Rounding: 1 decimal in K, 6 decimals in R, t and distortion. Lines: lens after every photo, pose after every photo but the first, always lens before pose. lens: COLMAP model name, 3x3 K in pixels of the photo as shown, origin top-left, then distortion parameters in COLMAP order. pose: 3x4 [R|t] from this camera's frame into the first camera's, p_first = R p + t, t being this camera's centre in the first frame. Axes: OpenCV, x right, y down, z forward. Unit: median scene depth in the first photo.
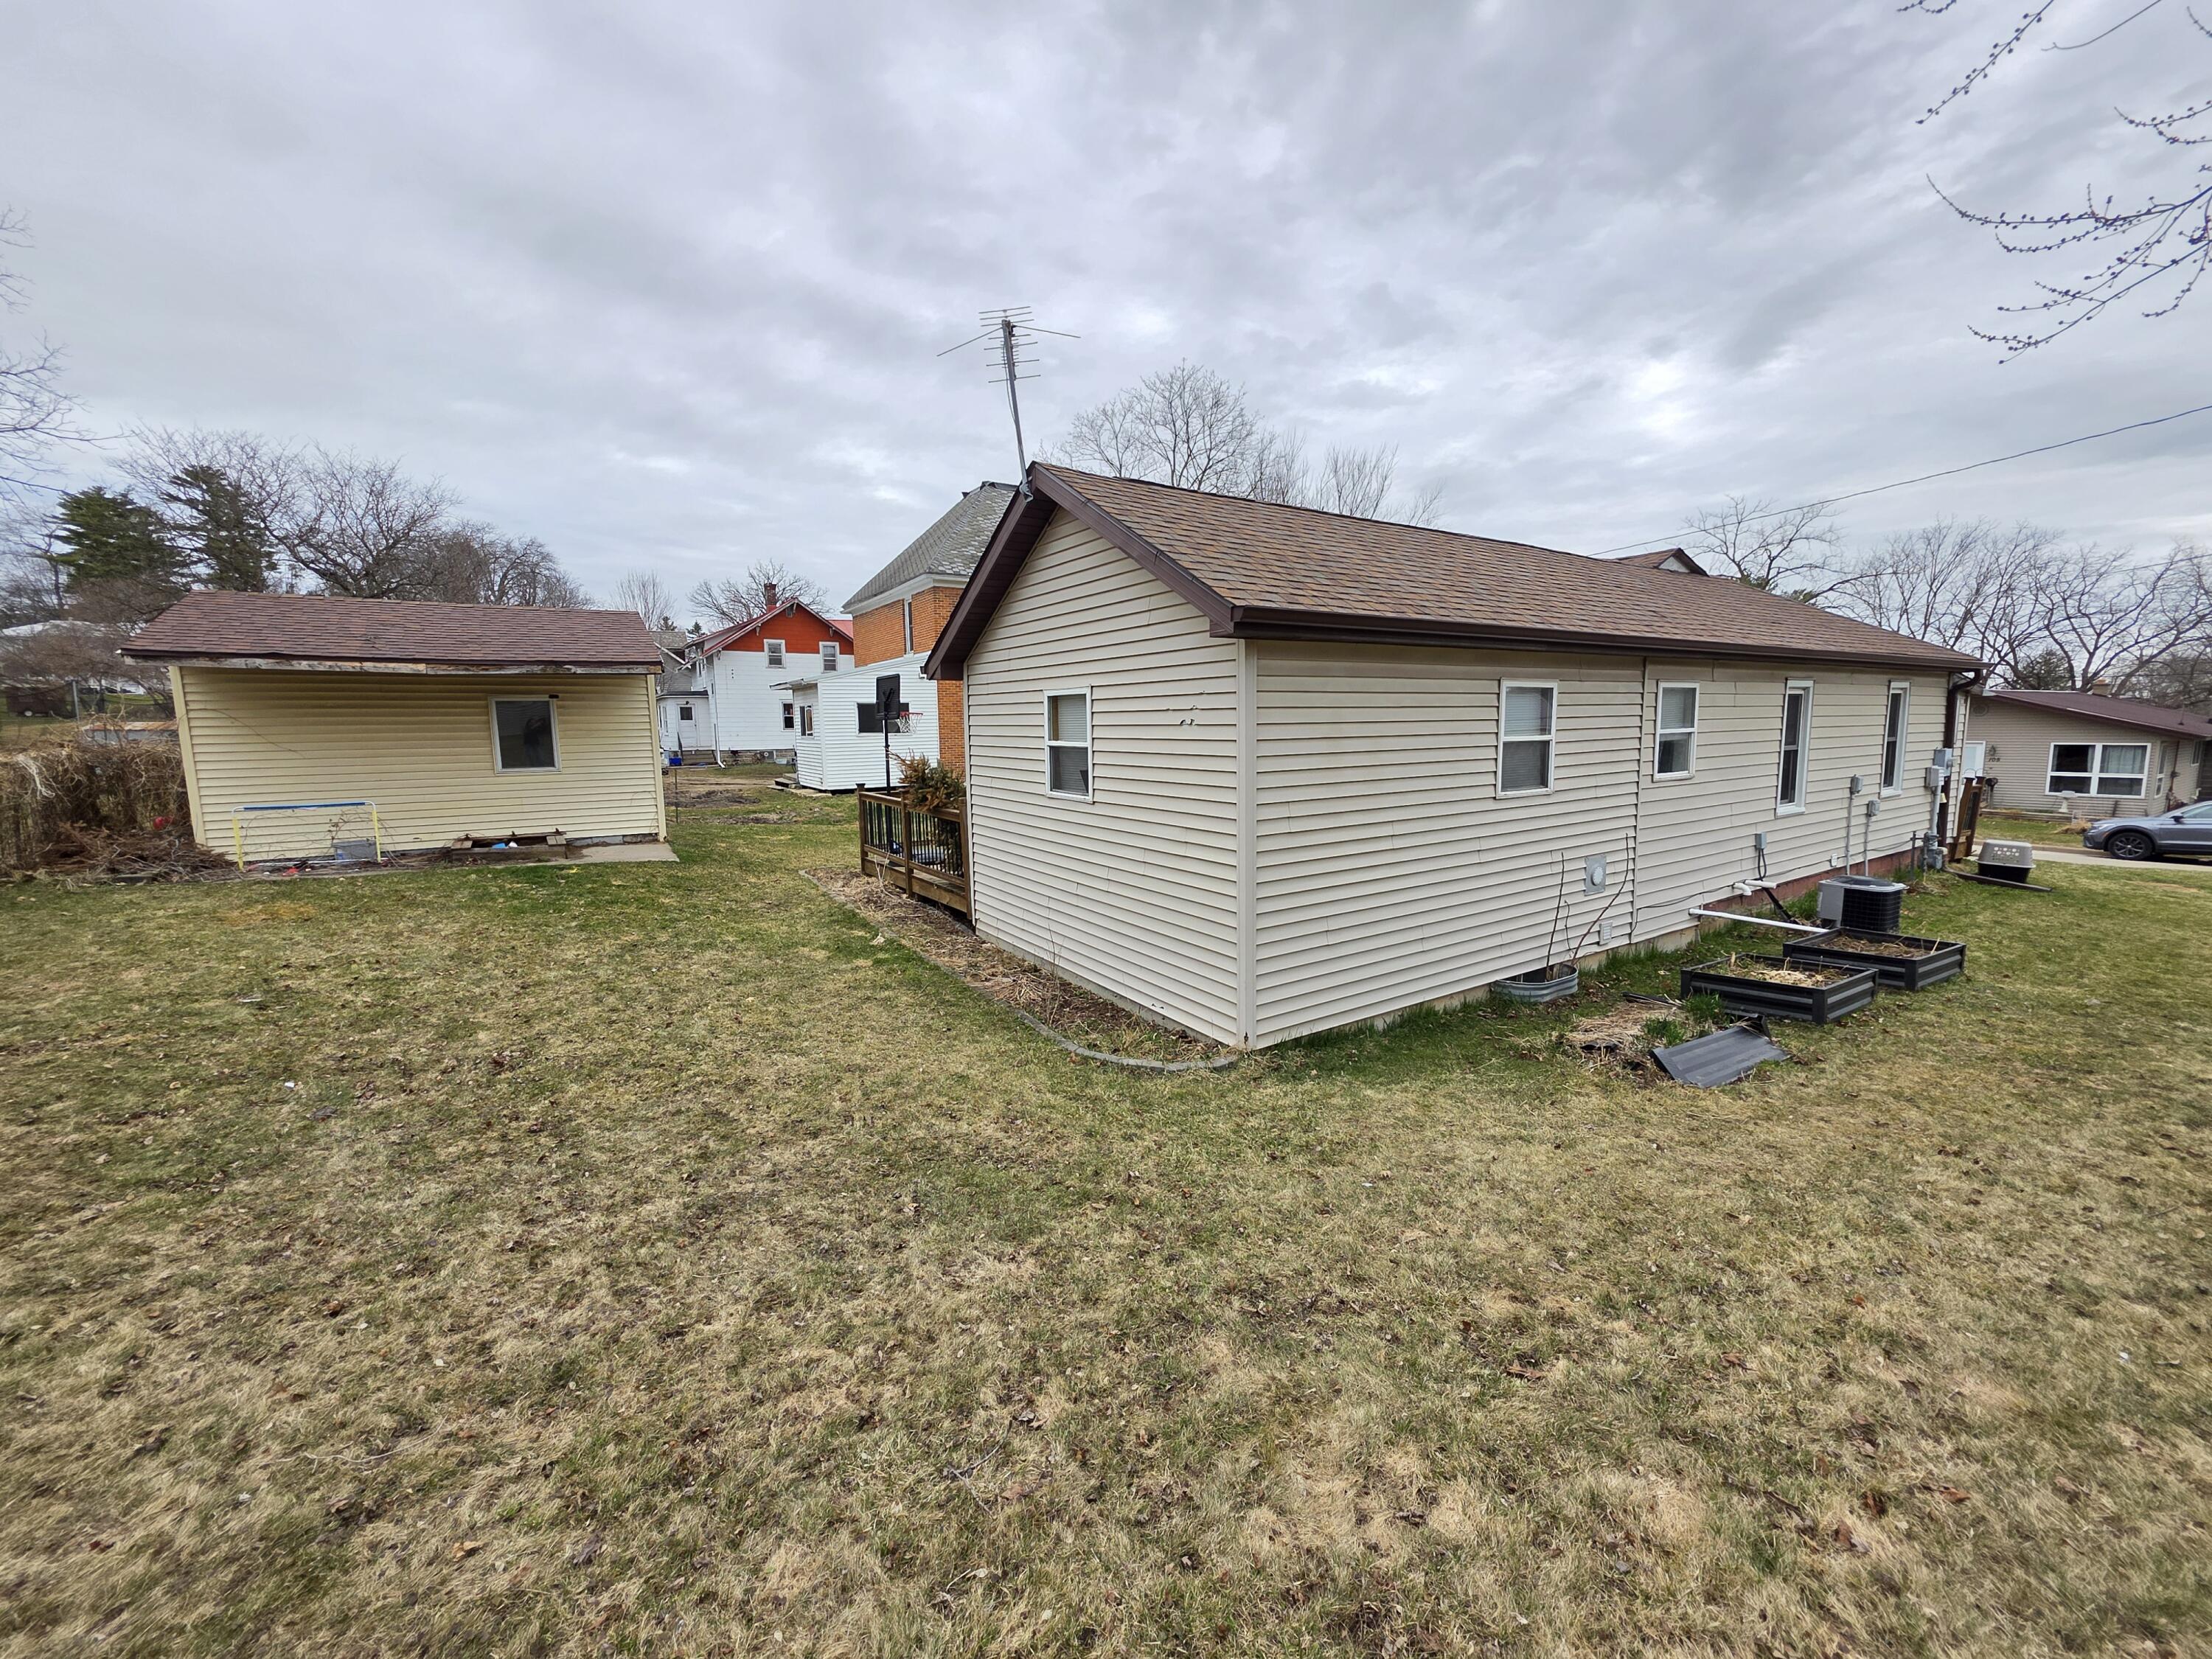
lens RADIAL K [[875.0, 0, 1106.0], [0, 875.0, 829.5], [0, 0, 1]] dist [0.003327, 0.000187]
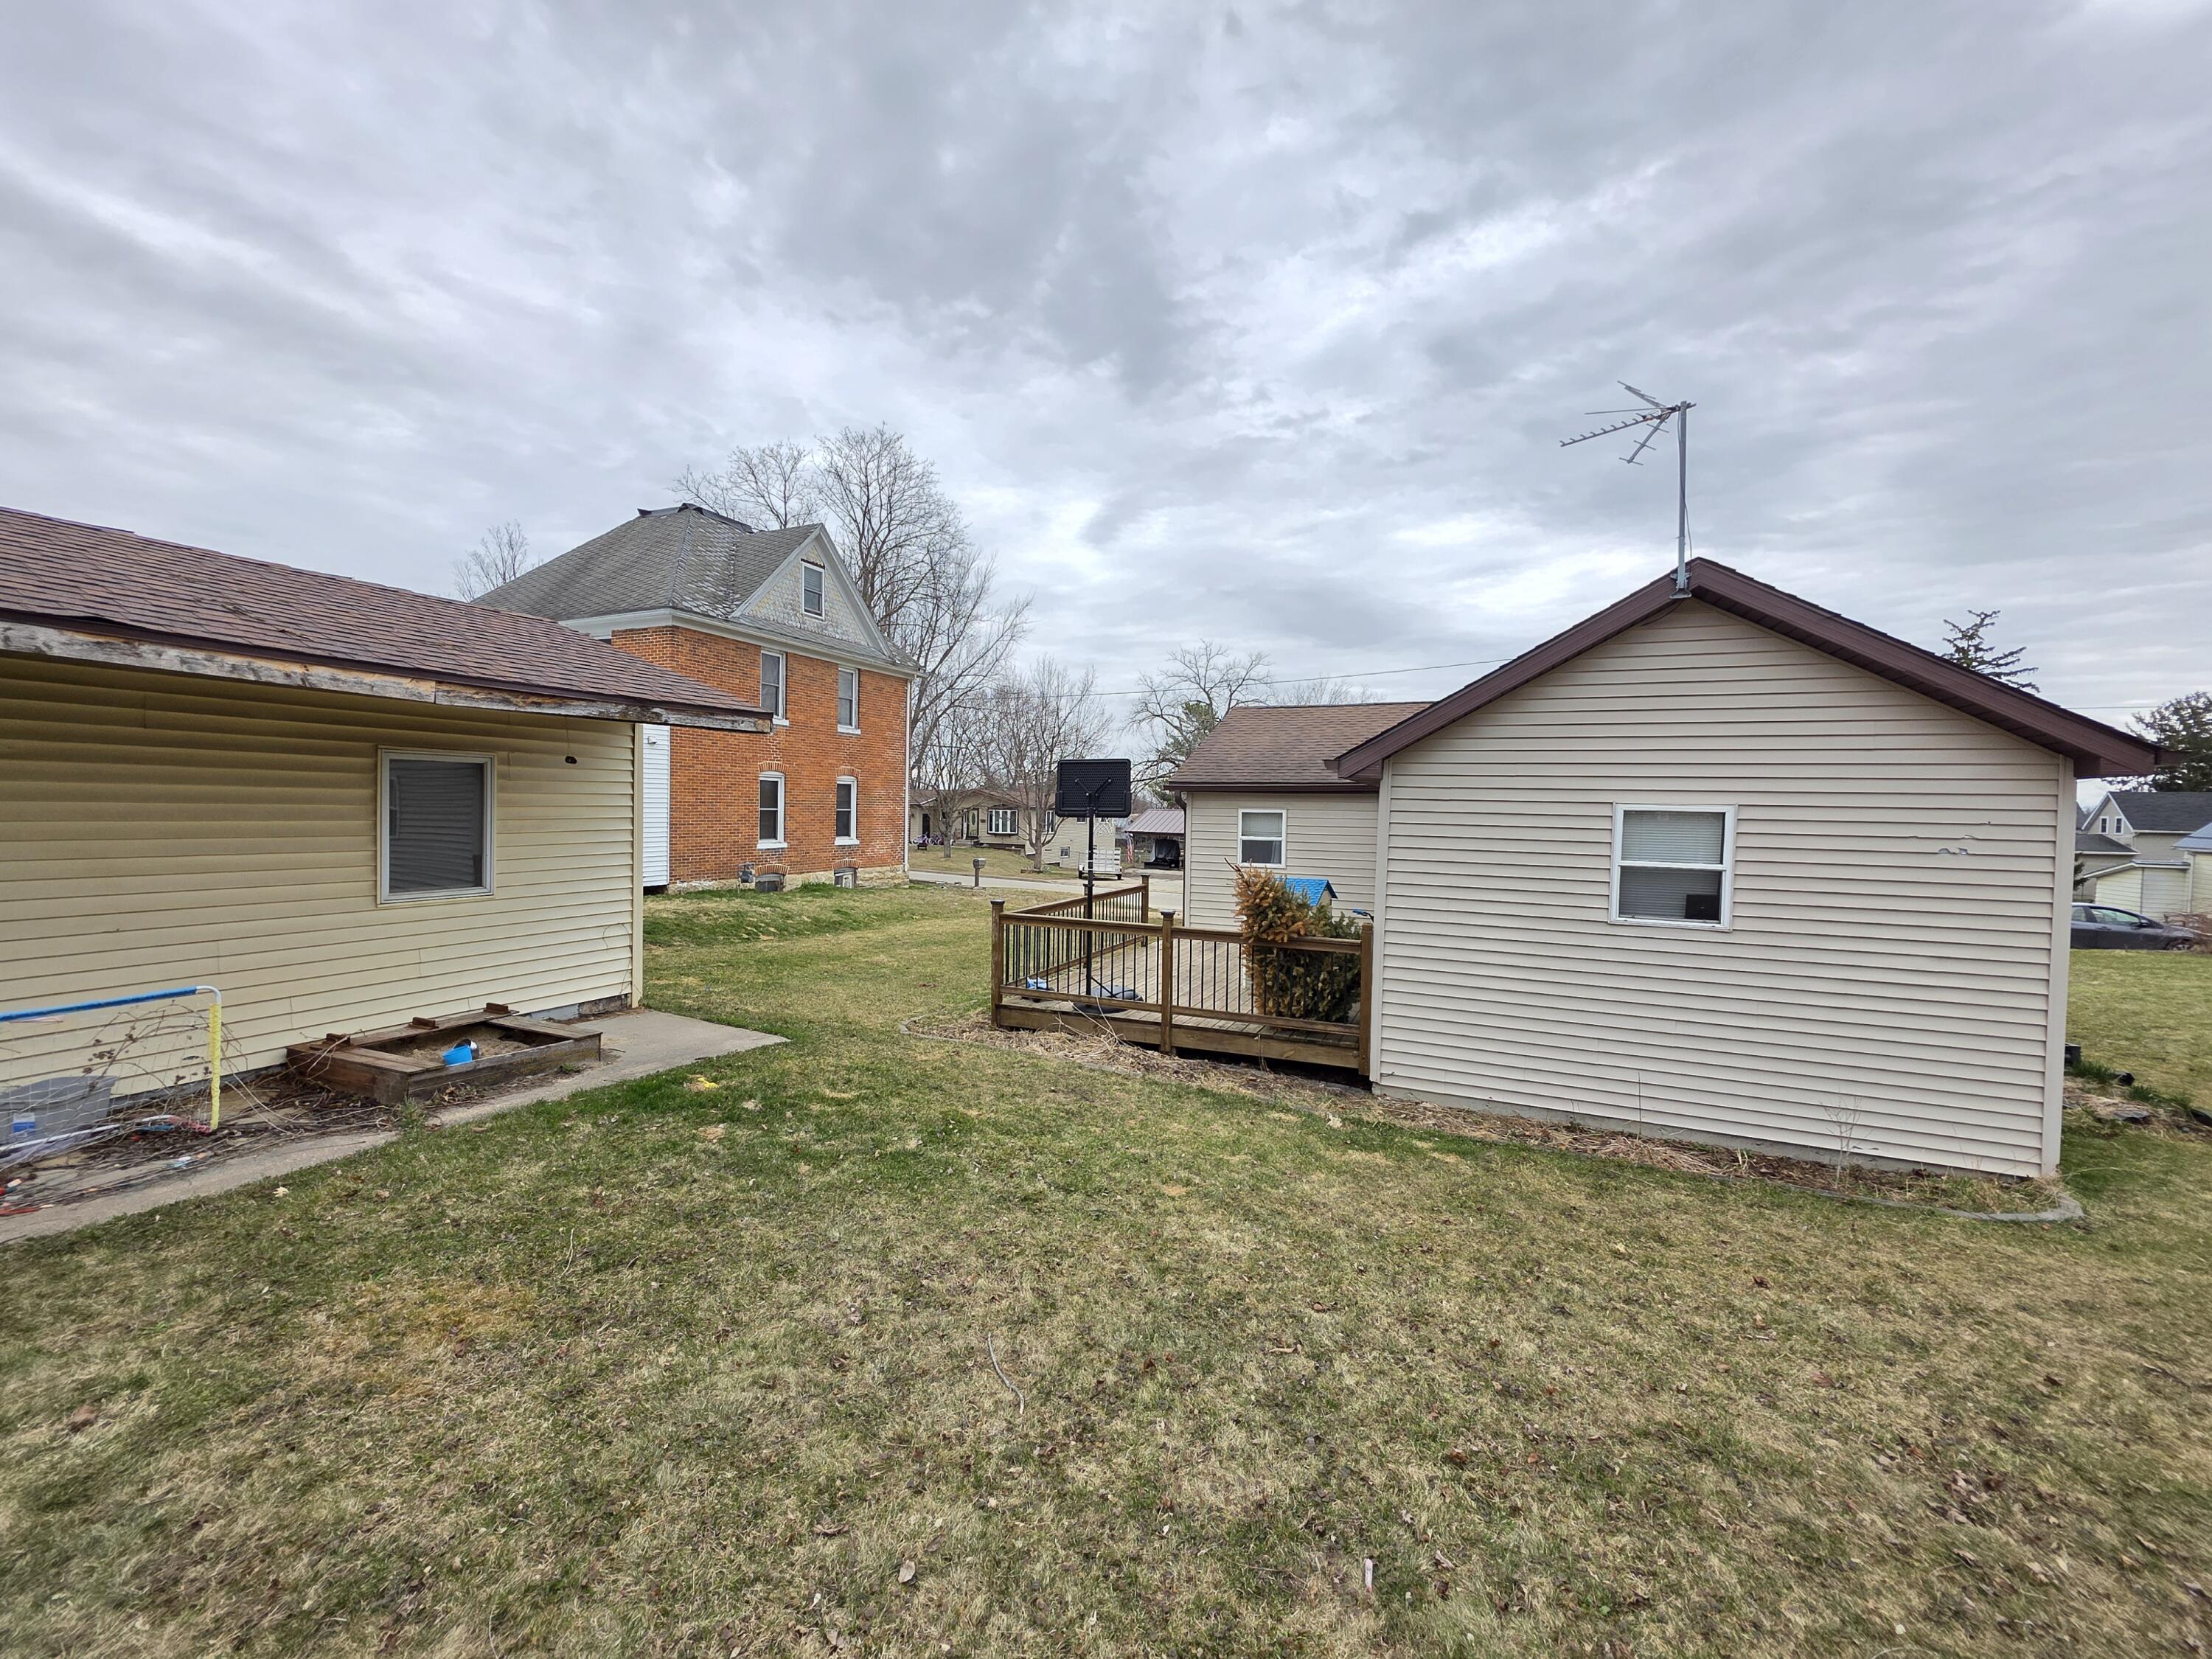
lens RADIAL K [[915.1, 0, 1133.3], [0, 915.1, 838.0], [0, 0, 1]] dist [0.017053, -0.000070]
pose [[0.827815, 0.015298, 0.560793, -0.760598], [0.037555, 0.995875, -0.082604, -0.051162], [-0.559743, 0.089442, 0.823825, 0.393758]]
